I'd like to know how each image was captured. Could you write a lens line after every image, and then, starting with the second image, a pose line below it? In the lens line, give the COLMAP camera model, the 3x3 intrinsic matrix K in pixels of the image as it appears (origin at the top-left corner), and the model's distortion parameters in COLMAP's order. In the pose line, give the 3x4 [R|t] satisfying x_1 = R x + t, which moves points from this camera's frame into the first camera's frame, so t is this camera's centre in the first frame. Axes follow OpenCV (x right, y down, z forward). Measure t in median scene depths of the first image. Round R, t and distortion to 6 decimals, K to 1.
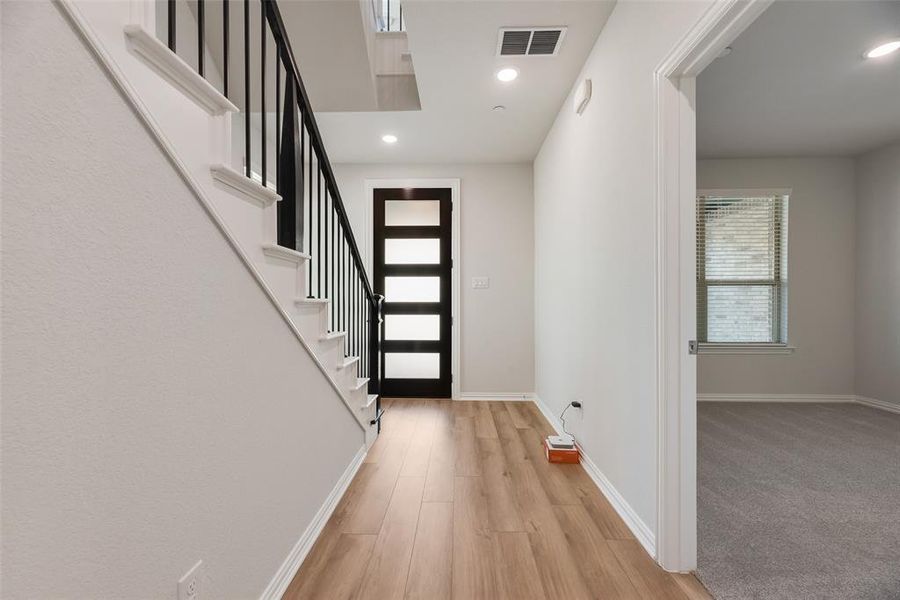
lens RADIAL K [[359.7, 0, 449.7], [0, 359.7, 302.6], [0, 0, 1]] dist [-0.001318, -0.000497]
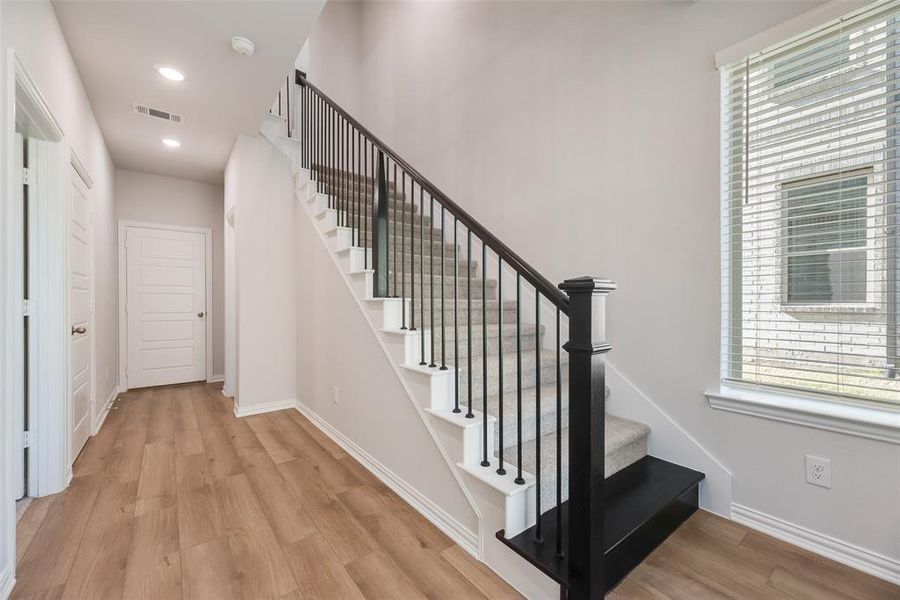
lens RADIAL K [[359.7, 0, 449.7], [0, 359.7, 302.6], [0, 0, 1]] dist [-0.001318, -0.000497]
pose [[-0.770399, 0.001513, -0.637560, 0.271963], [0.001129, 0.999999, 0.001009, 0.005662], [0.637561, 0.000058, -0.770400, 2.187490]]
